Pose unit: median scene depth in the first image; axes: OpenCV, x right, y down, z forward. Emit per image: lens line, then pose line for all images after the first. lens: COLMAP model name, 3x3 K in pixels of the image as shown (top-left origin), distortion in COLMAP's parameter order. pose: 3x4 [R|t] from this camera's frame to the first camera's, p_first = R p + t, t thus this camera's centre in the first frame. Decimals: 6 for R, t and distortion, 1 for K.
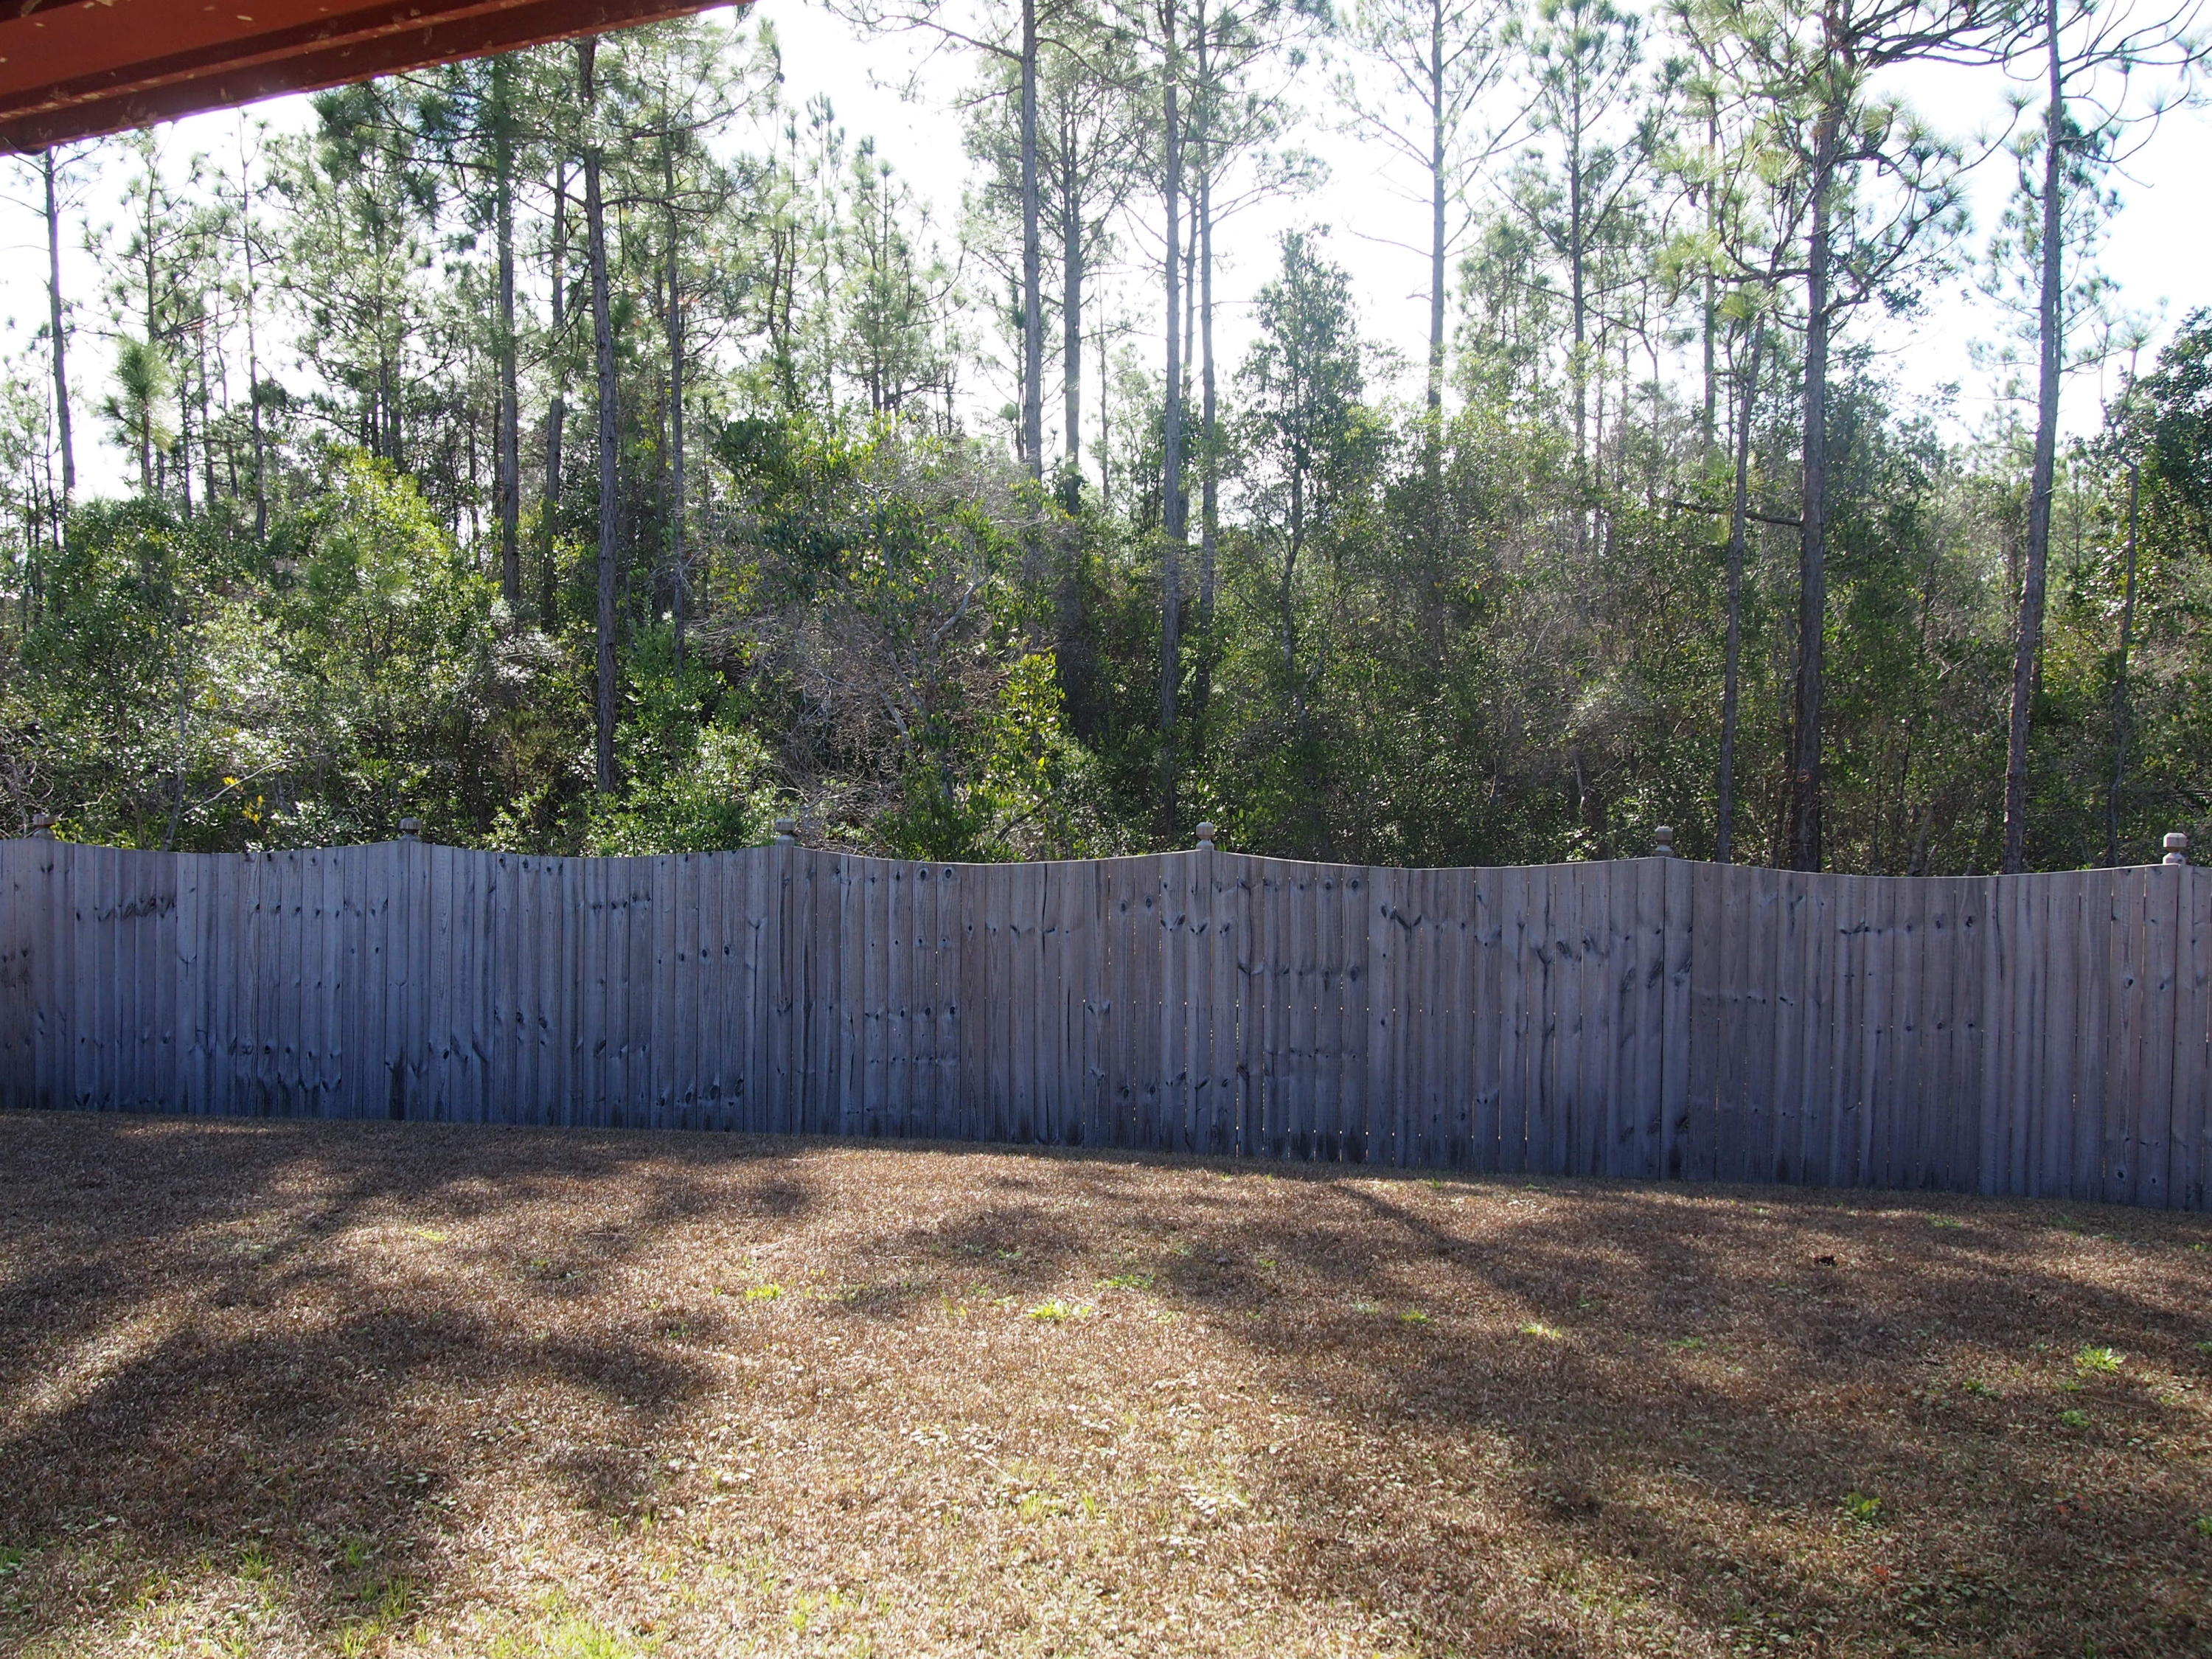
lens RADIAL K [[1790.3, 0, 1095.0], [0, 1790.3, 831.3], [0, 0, 1]] dist [-0.070715, 0.027860]
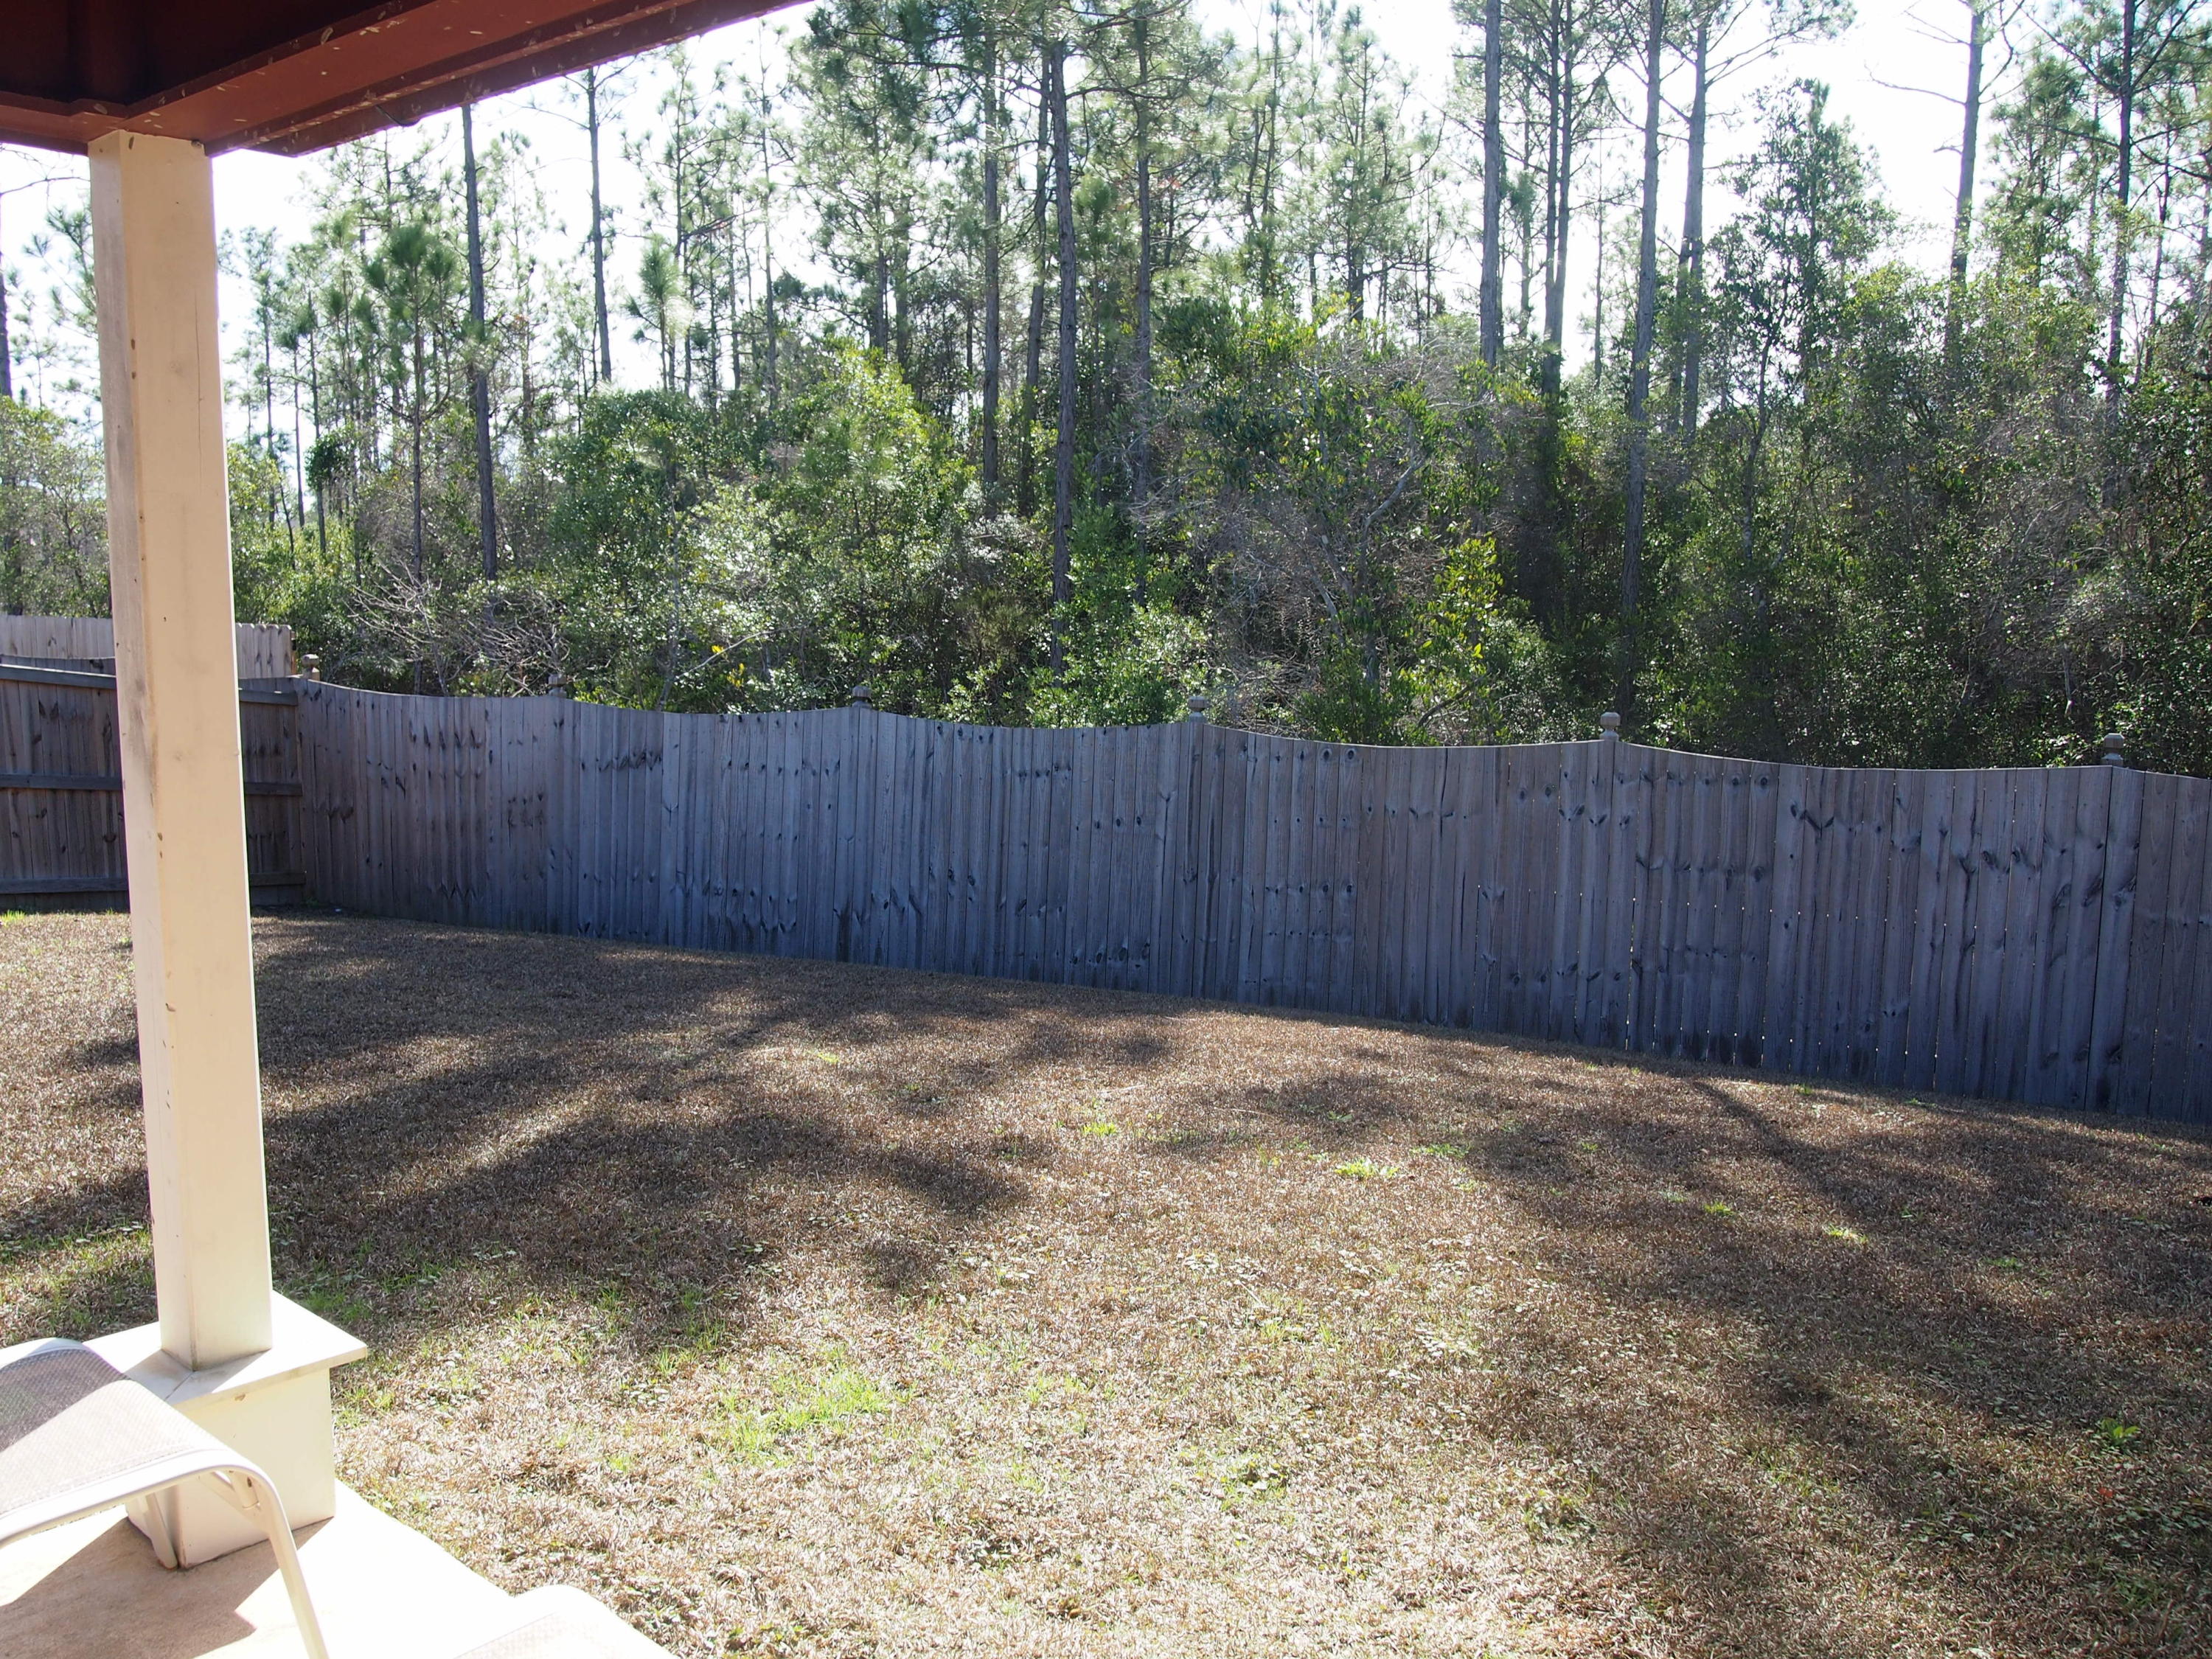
lens RADIAL K [[1790.3, 0, 1086.7], [0, 1790.3, 835.2], [0, 0, 1]] dist [-0.070715, 0.027860]
pose [[0.962403, 0.048278, -0.267300, 0.050345], [-0.030329, 0.997024, 0.070876, 0.001821], [0.269926, -0.060104, 0.961003, -0.022905]]
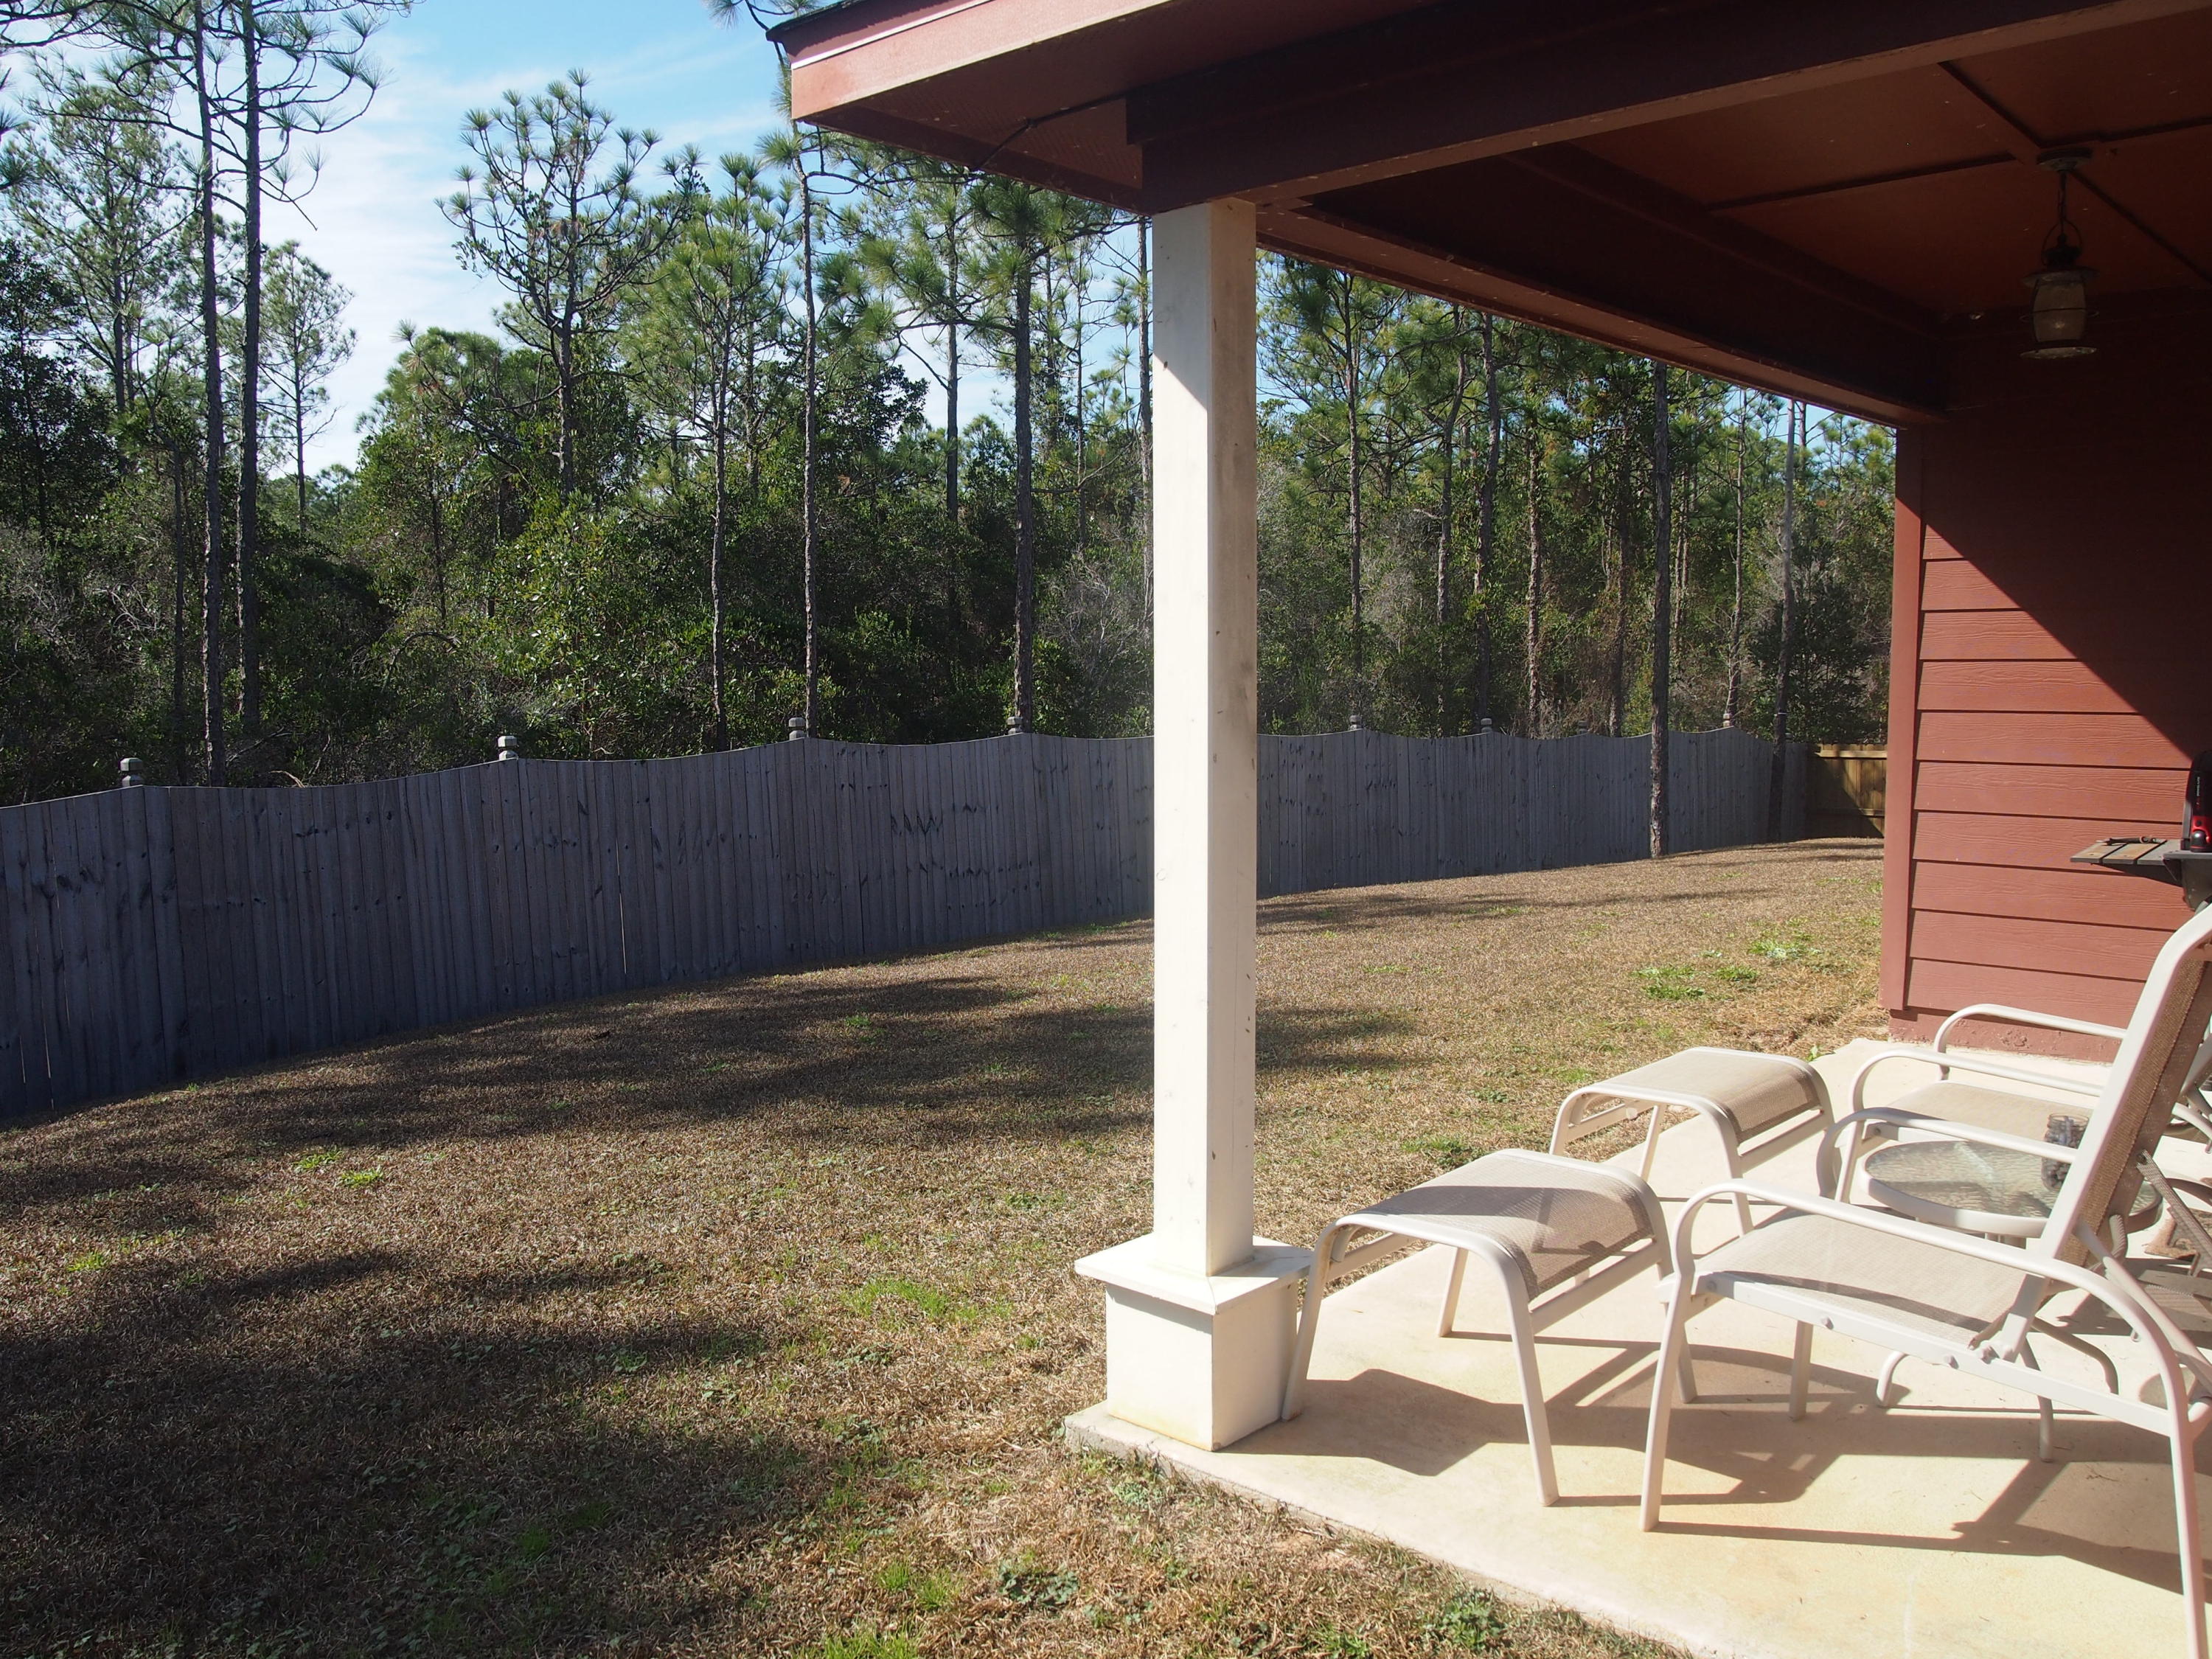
lens RADIAL K [[1790.3, 0, 1100.0], [0, 1790.3, 836.5], [0, 0, 1]] dist [-0.070715, 0.027860]
pose [[0.320710, -0.096083, 0.942291, -0.480866], [0.071137, 0.994475, 0.077192, 0.004404], [-0.944502, 0.042276, 0.325773, 0.107045]]
